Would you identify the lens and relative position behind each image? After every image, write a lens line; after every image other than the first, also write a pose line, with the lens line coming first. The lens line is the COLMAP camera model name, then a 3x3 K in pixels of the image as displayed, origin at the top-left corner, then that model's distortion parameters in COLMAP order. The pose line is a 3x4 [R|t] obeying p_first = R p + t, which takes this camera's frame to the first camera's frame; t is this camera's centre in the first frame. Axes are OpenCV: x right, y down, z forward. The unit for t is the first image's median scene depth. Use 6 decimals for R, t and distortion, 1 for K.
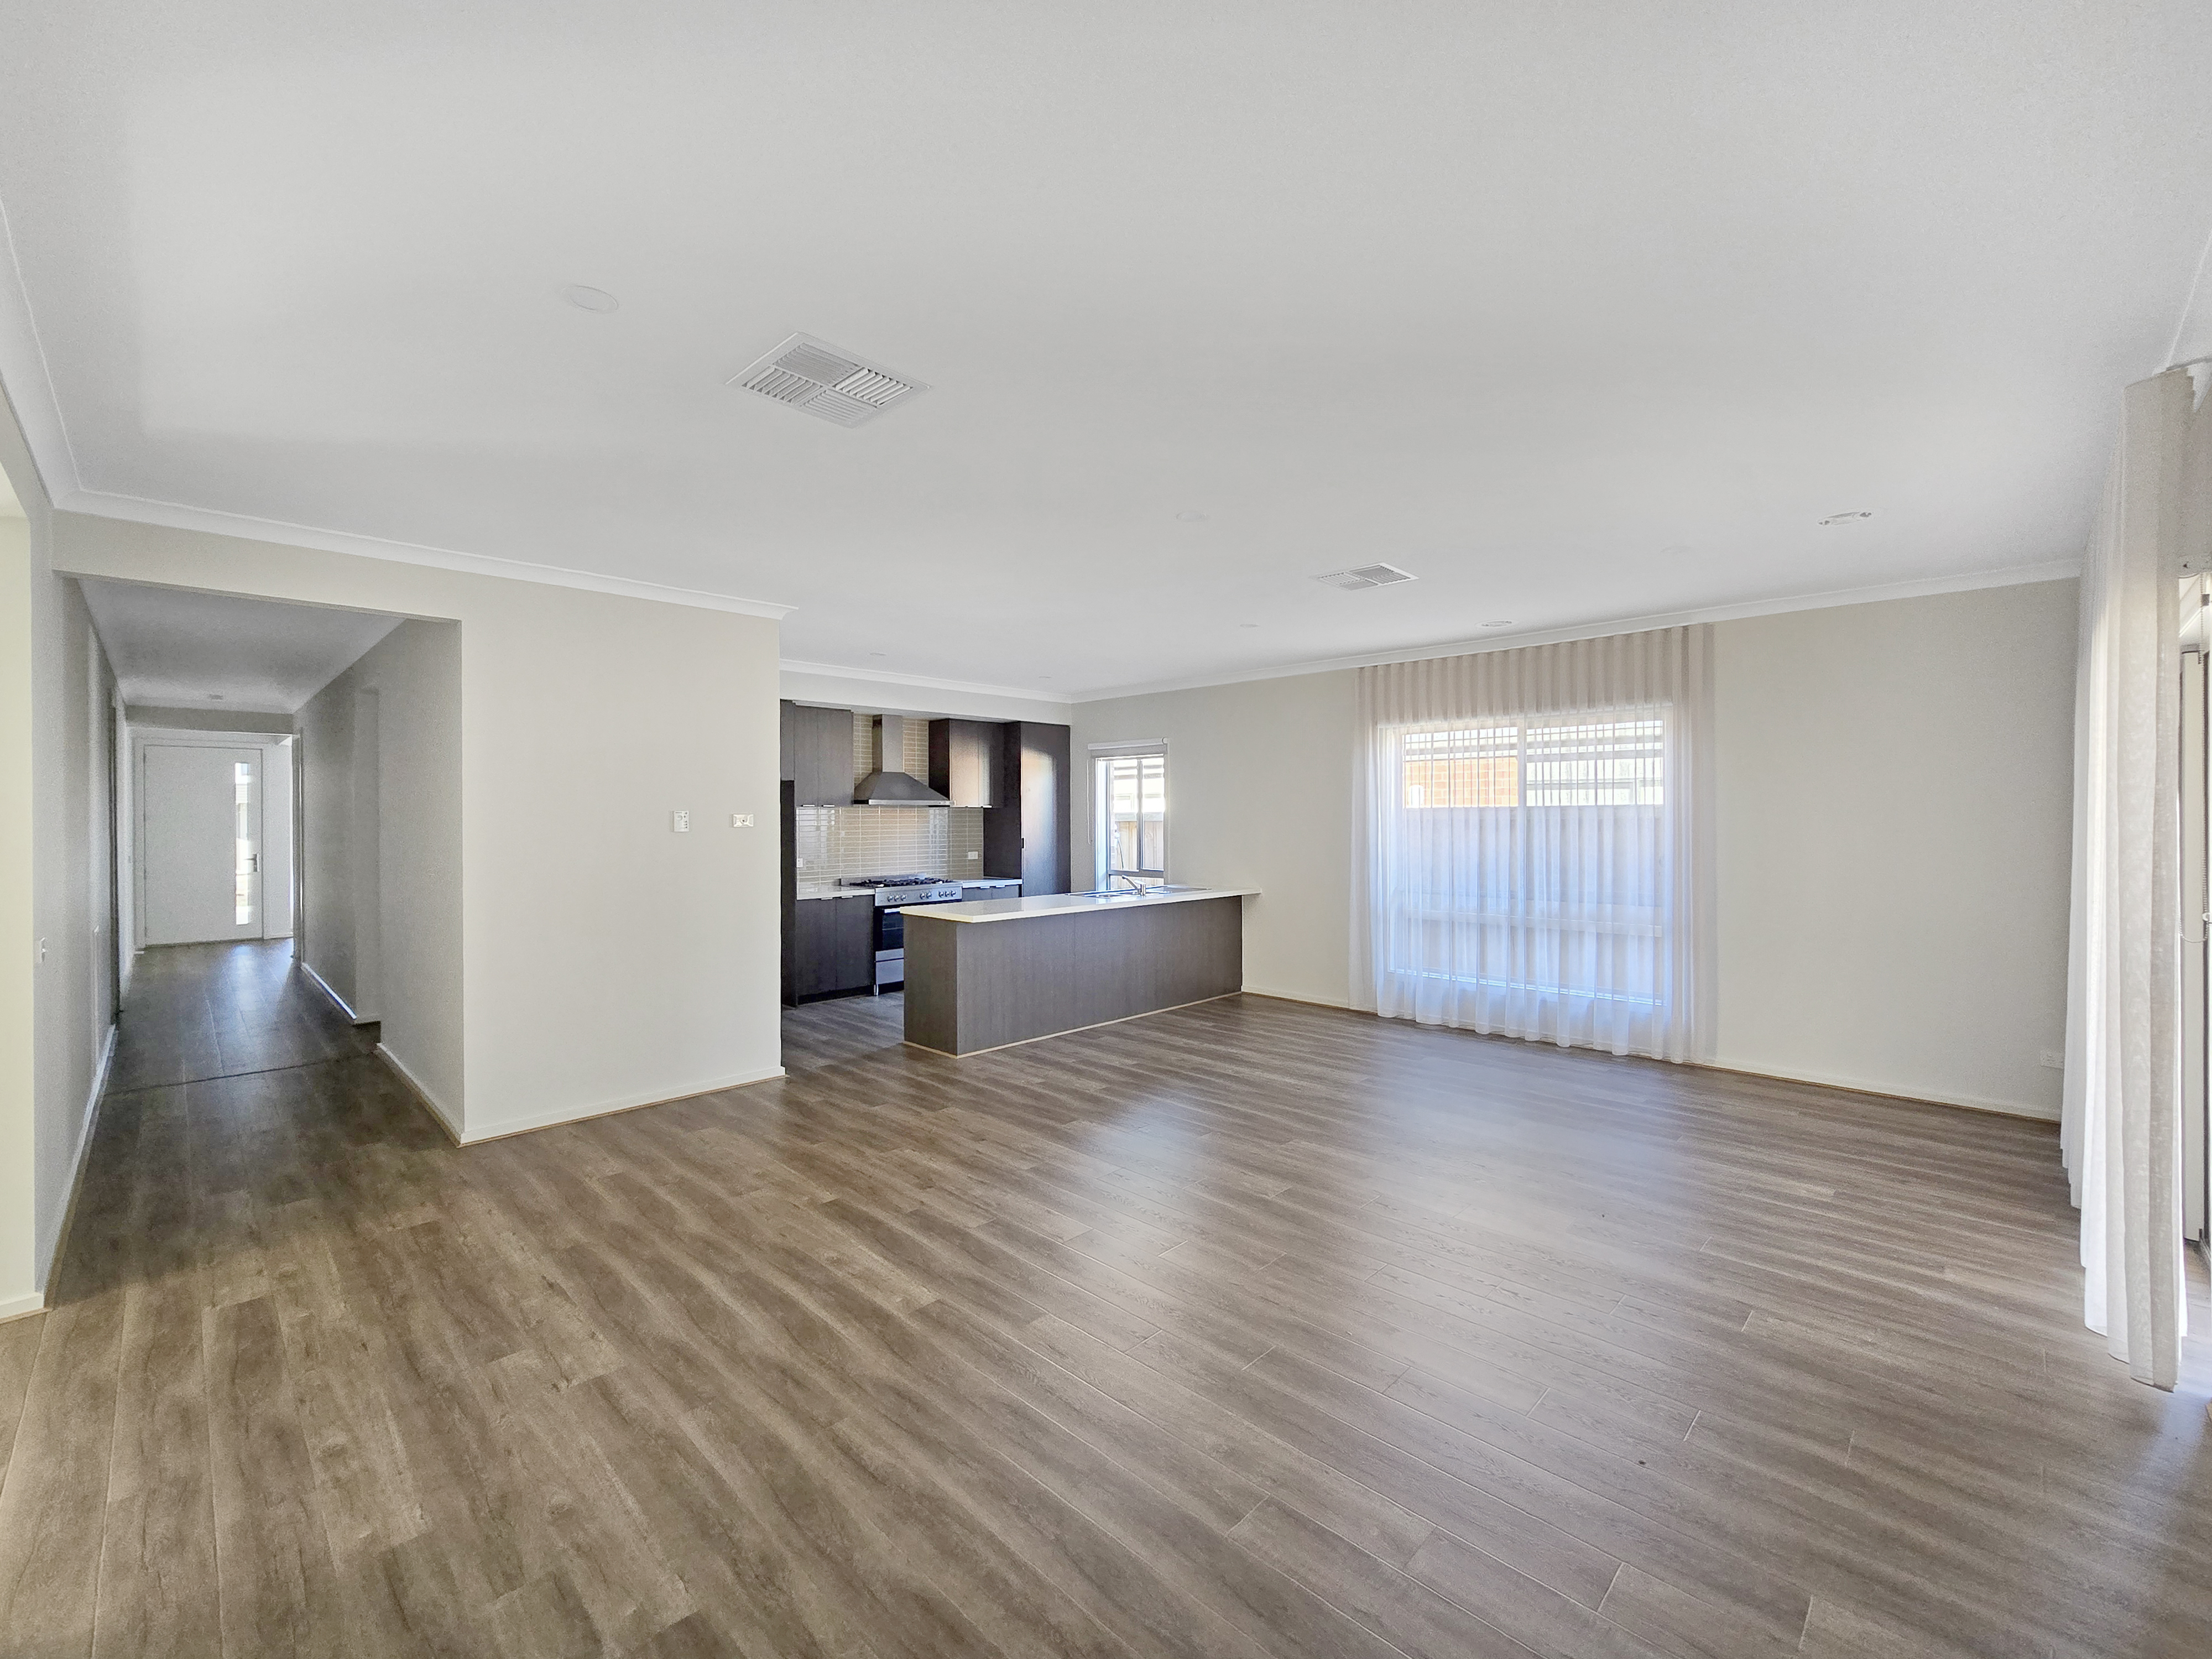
lens RADIAL K [[915.2, 0, 1046.0], [0, 915.2, 825.3], [0, 0, 1]] dist [0.008919, -0.000131]
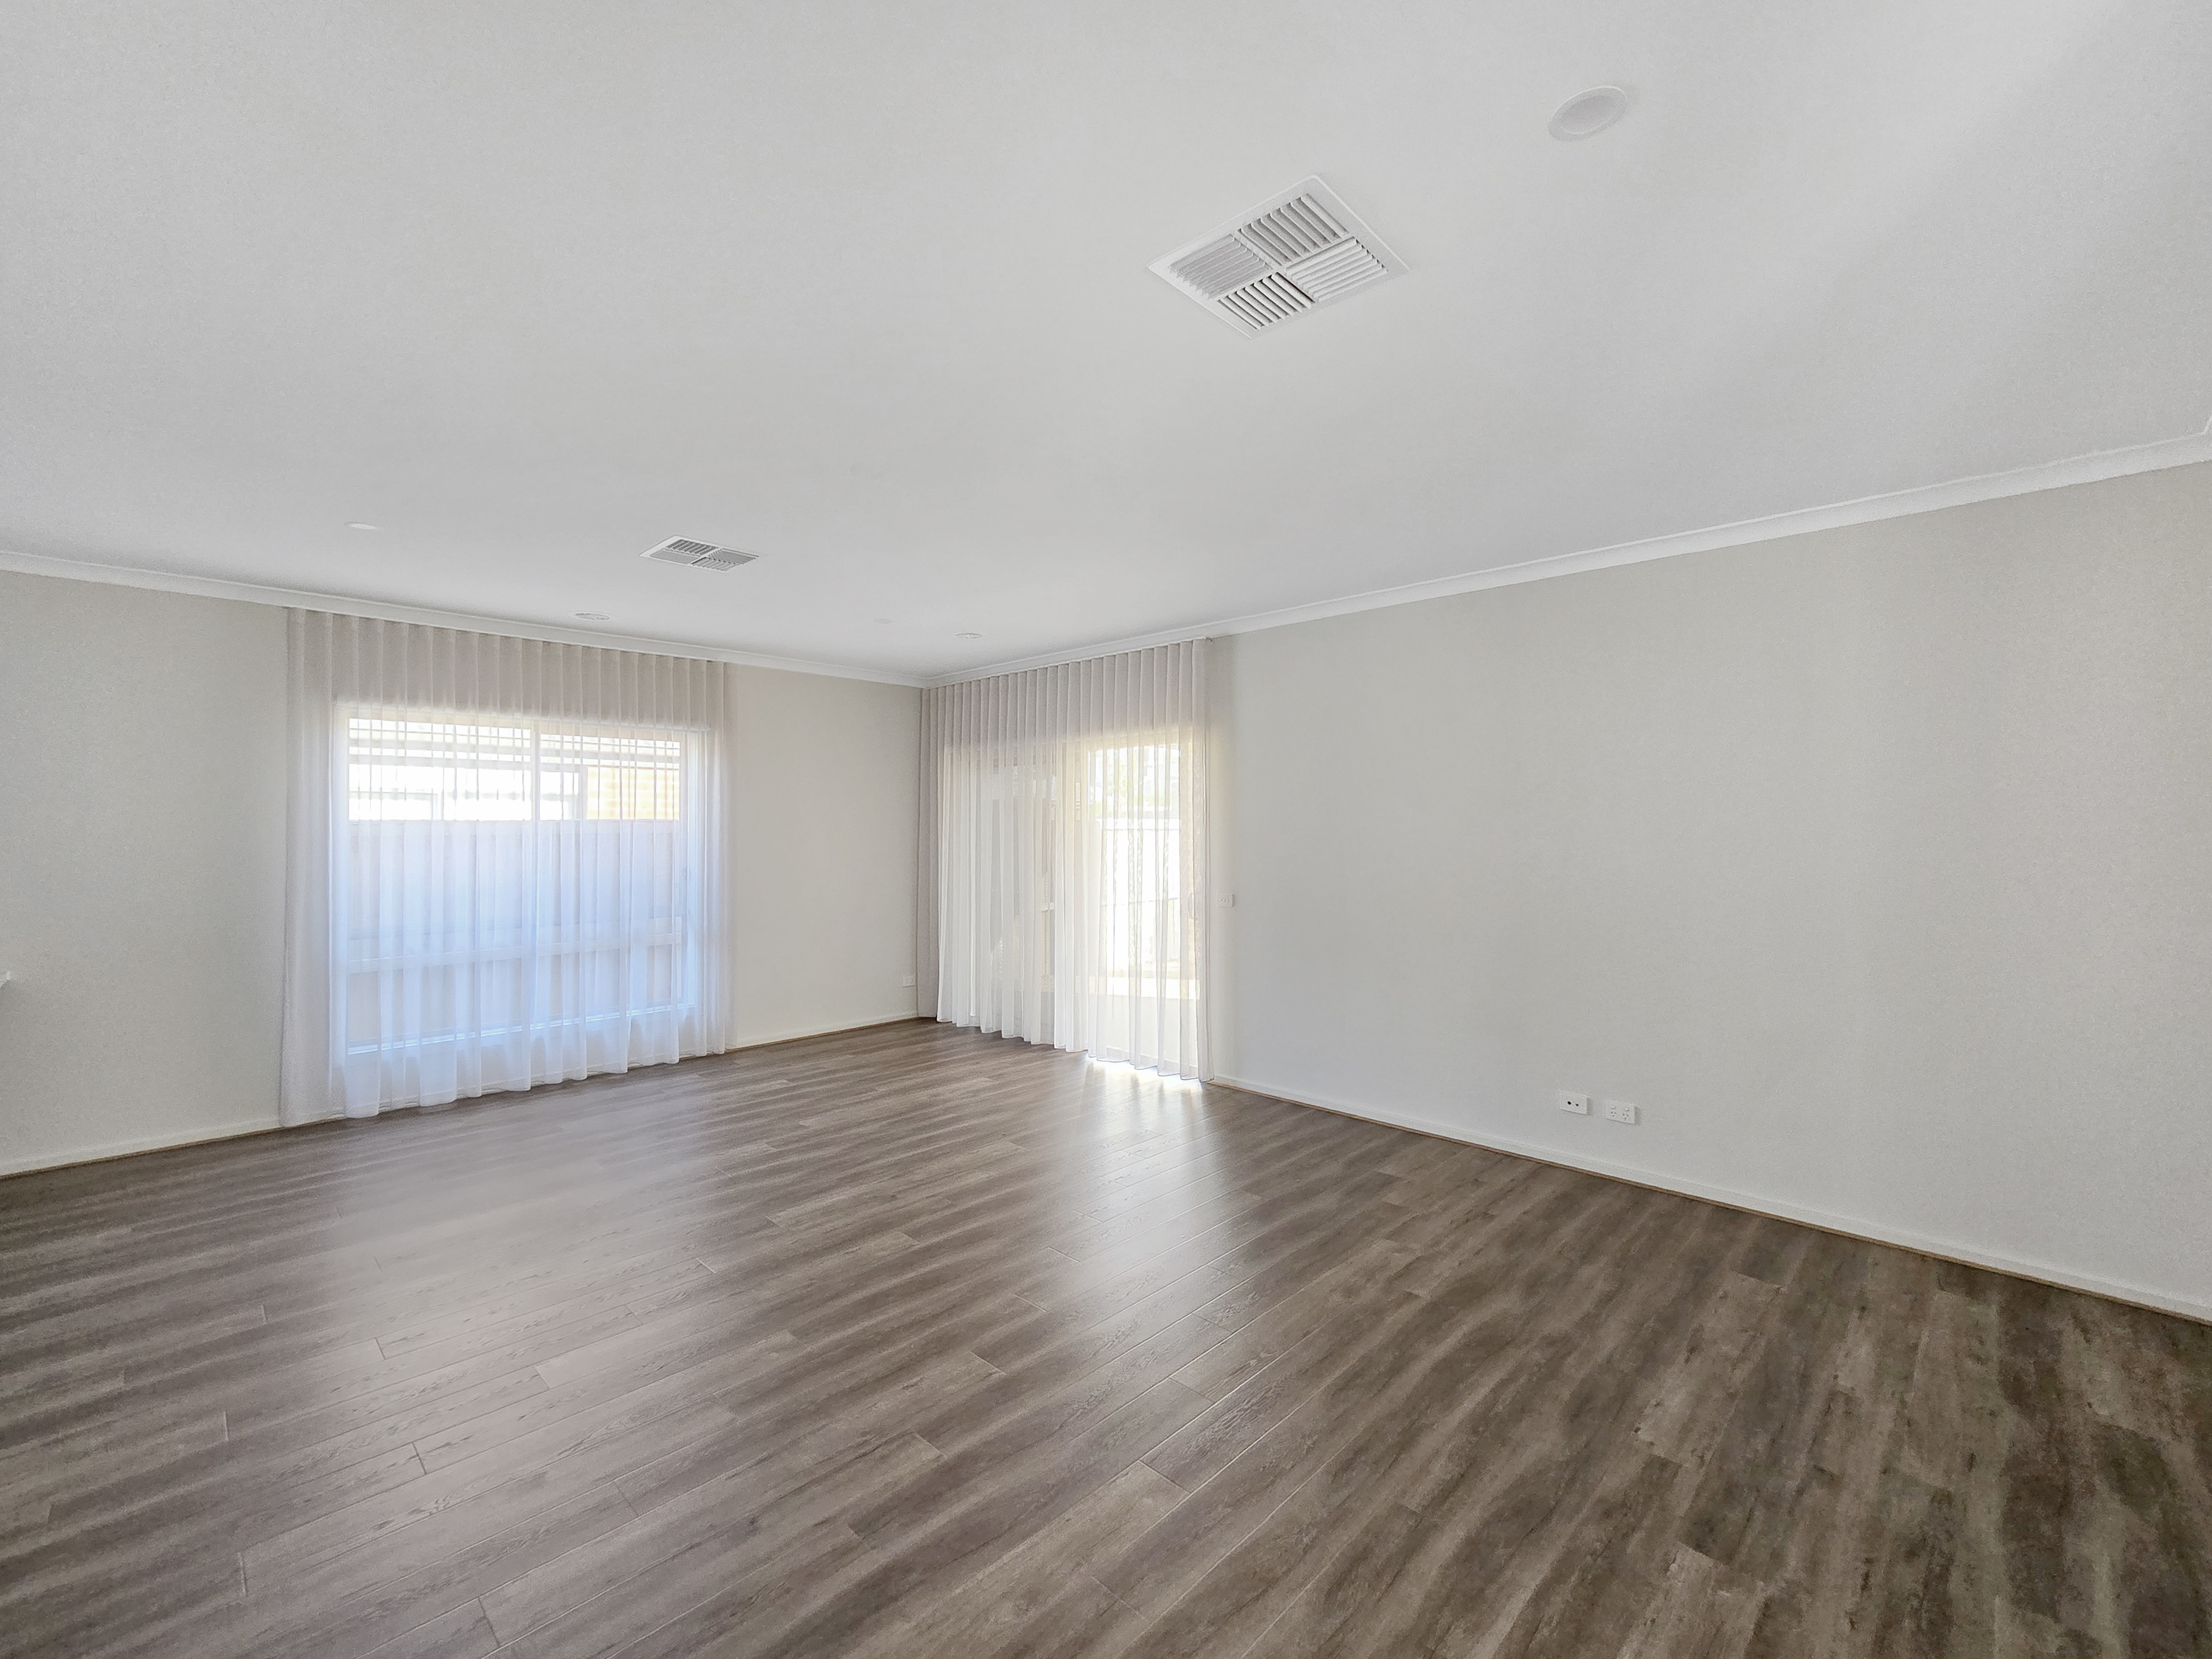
lens RADIAL K [[971.9, 0, 1106.0], [0, 971.9, 829.5], [0, 0, 1]] dist [0.001675, 0.000271]
pose [[-0.058831, 0.003632, 0.998261, -0.565945], [0.008534, 0.999959, -0.003135, -0.006073], [-0.998231, 0.008335, -0.058860, 0.657165]]
